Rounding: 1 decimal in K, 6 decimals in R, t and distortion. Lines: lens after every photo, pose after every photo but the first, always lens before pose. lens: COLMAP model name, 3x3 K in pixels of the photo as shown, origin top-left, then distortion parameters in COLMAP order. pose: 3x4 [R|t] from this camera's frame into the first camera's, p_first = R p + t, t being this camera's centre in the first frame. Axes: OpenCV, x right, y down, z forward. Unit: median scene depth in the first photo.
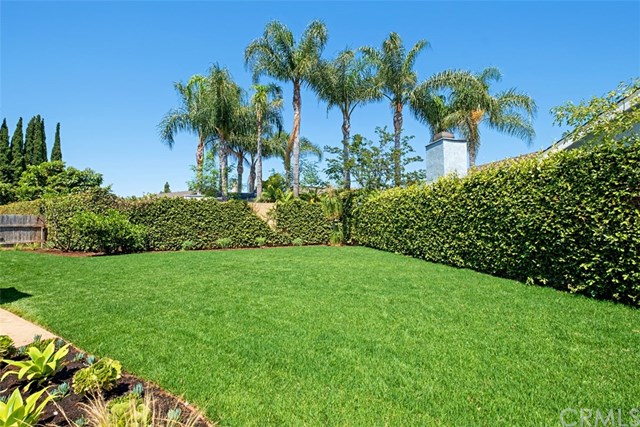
lens RADIAL K [[280.4, 0, 322.5], [0, 280.4, 210.8], [0, 0, 1]] dist [-0.004747, -0.000322]
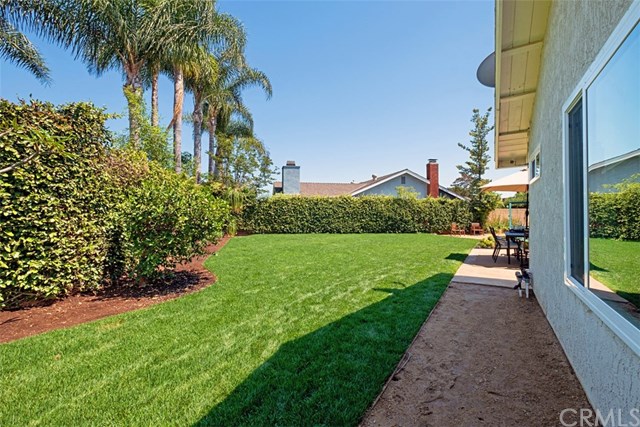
lens RADIAL K [[280.4, 0, 320.3], [0, 280.4, 209.3], [0, 0, 1]] dist [-0.004747, -0.000322]
pose [[0.042351, 0.029629, 0.998663, -0.961291], [-0.042666, 0.998702, -0.027821, 0.035065], [-0.998191, -0.041430, 0.043560, 0.599616]]
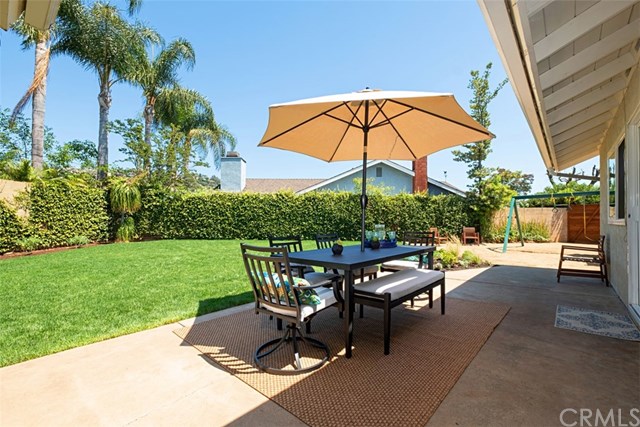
lens RADIAL K [[280.4, 0, 322.8], [0, 280.4, 213.0], [0, 0, 1]] dist [-0.004747, -0.000322]
pose [[0.209867, 0.032091, 0.977203, -0.644867], [-0.044084, 0.998755, -0.023331, 0.026159], [-0.976736, -0.038182, 0.211020, 0.220661]]
